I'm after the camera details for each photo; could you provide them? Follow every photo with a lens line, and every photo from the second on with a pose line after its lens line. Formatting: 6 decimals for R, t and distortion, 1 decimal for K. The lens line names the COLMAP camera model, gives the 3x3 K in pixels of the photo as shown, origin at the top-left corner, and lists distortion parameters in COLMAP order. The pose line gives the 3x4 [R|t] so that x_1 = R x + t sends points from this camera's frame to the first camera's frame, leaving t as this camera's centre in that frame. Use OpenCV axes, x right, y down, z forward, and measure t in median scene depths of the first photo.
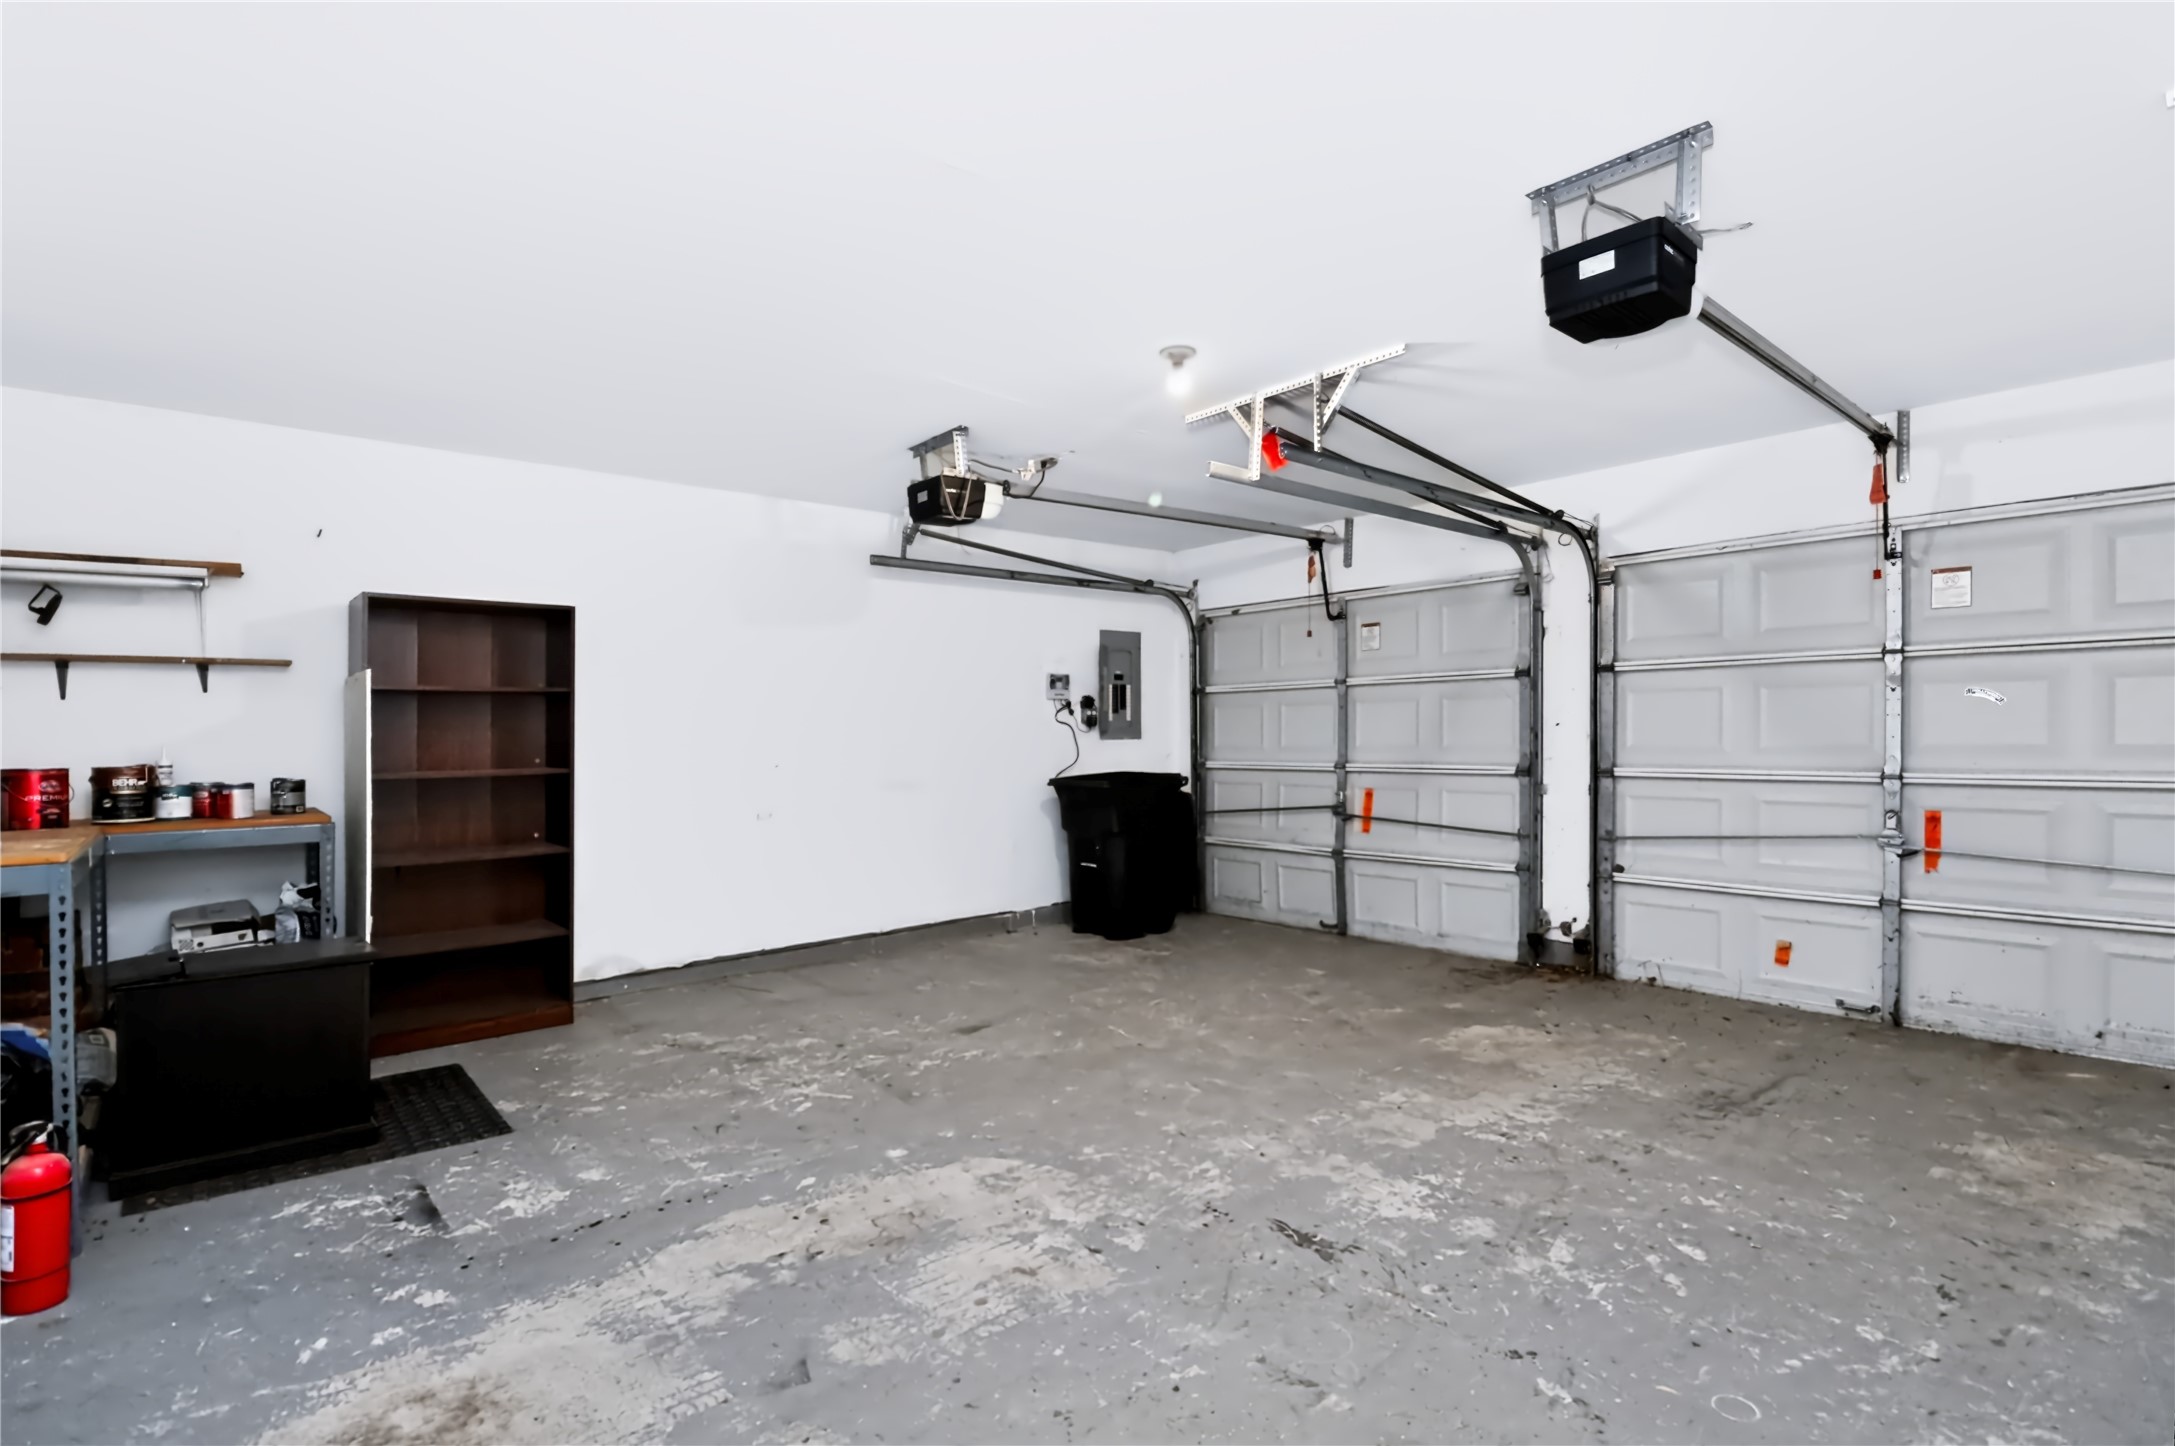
lens RADIAL K [[1054.6, 0, 1076.3], [0, 1054.6, 673.5], [0, 0, 1]] dist [0.004016, -0.015787]
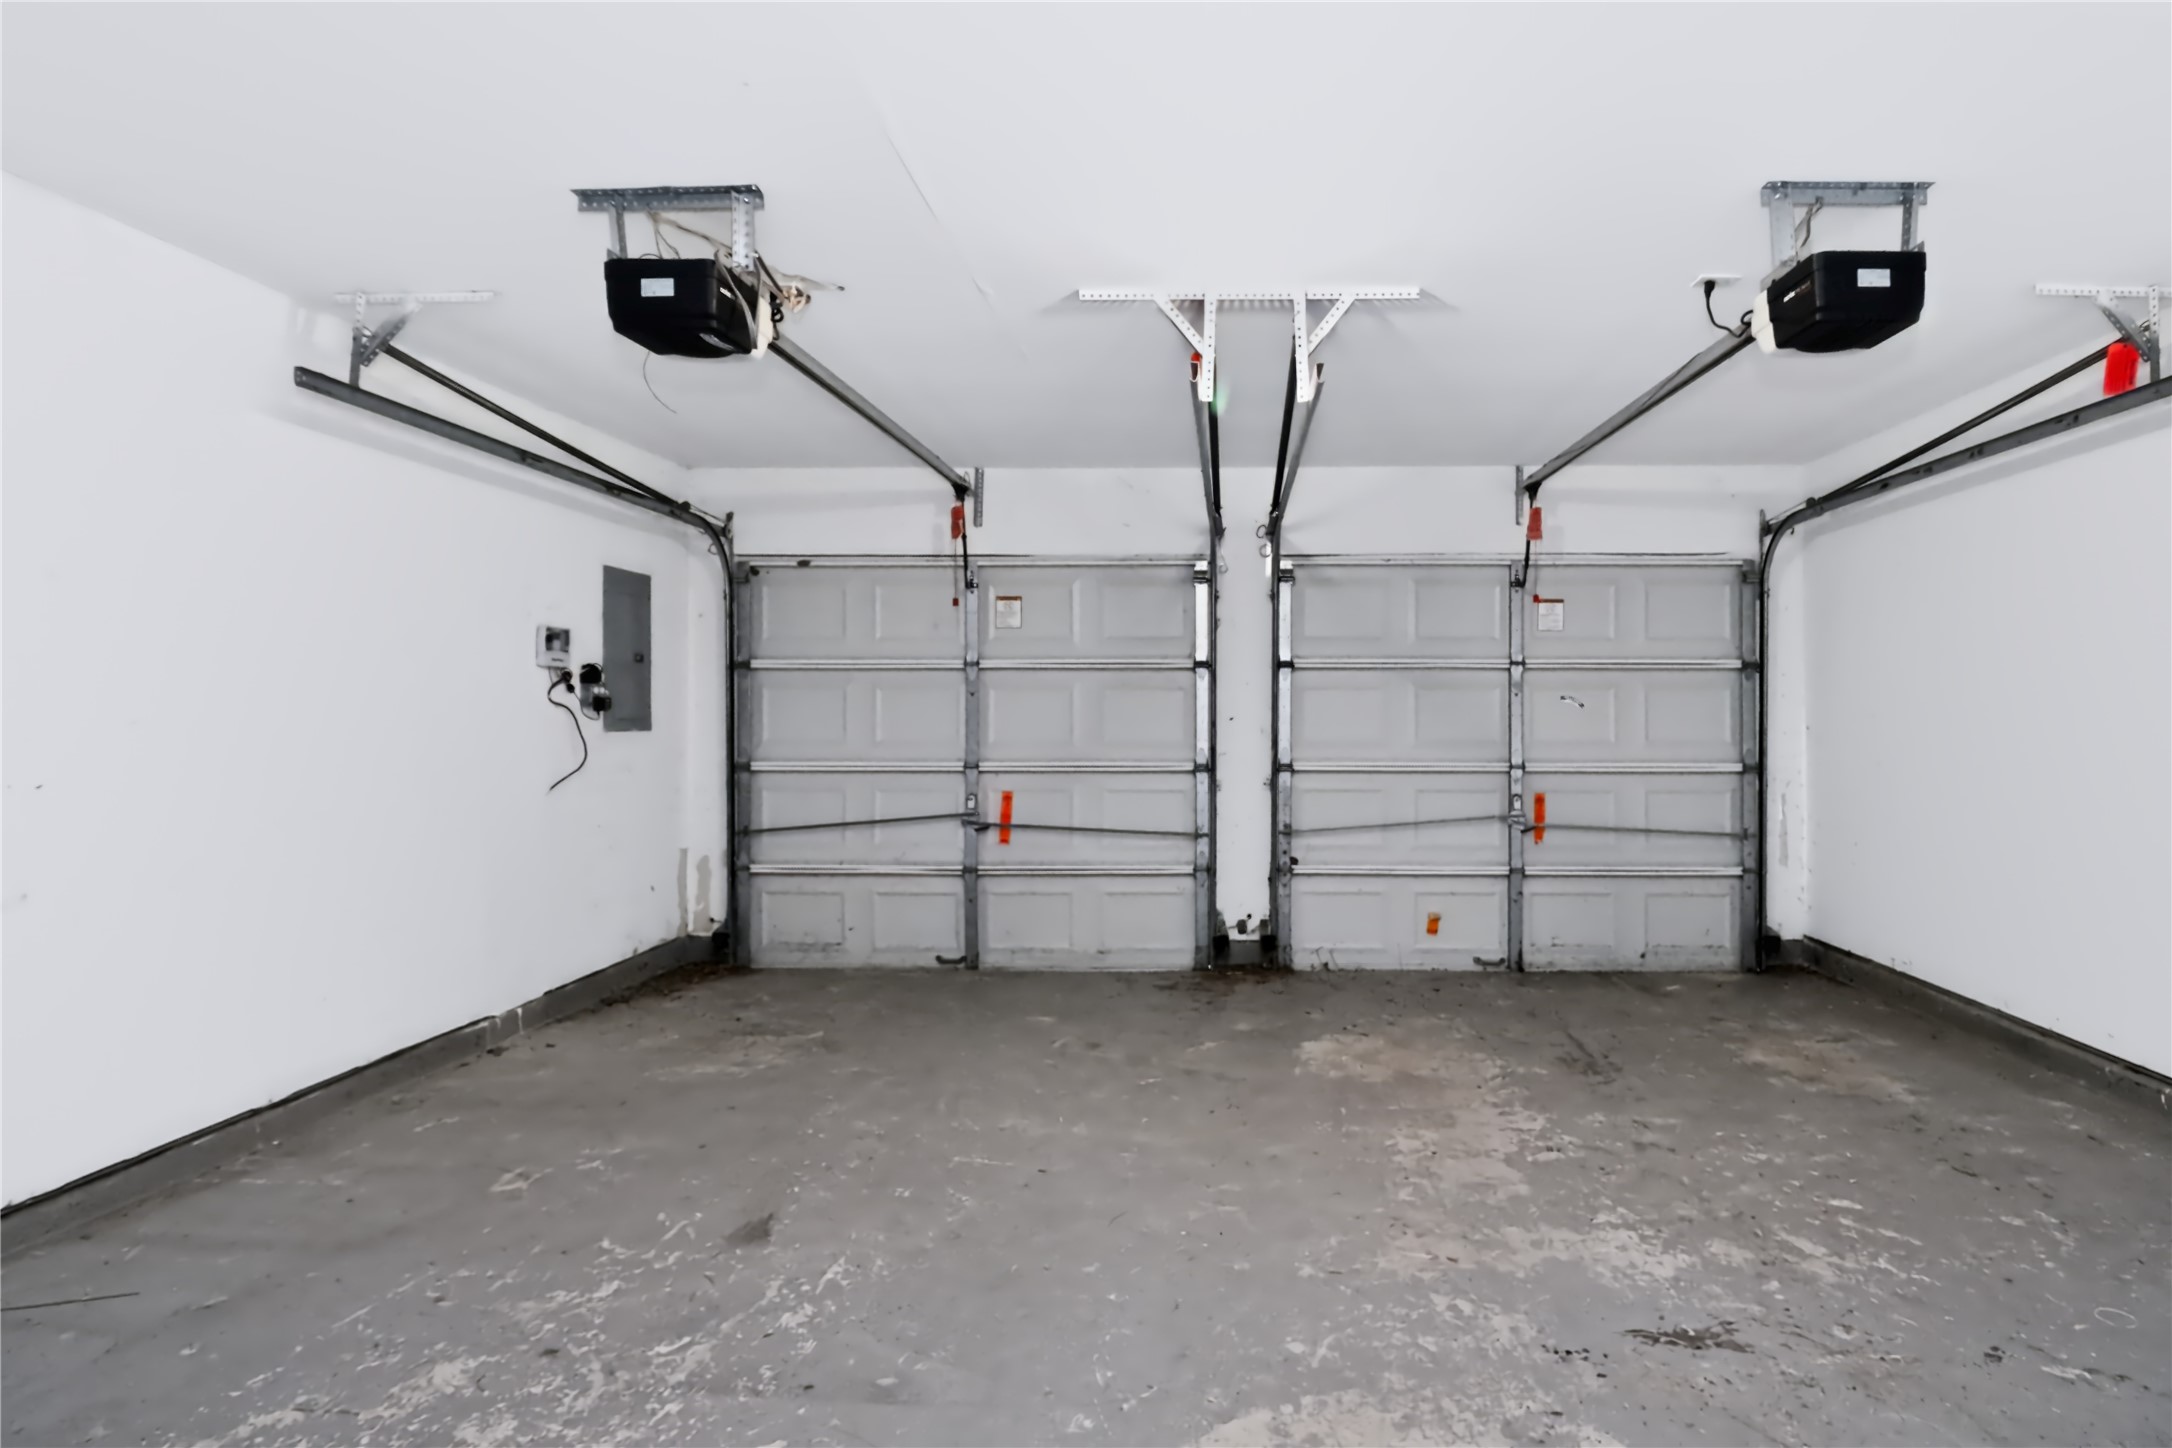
lens RADIAL K [[1100.9, 0, 1151.2], [0, 1100.9, 679.2], [0, 0, 1]] dist [0.002142, -0.017009]
pose [[0.652389, 0.041817, 0.756730, -0.440683], [-0.051651, 0.998608, -0.010653, 0.031517], [-0.756122, -0.032136, 0.653641, 0.468662]]
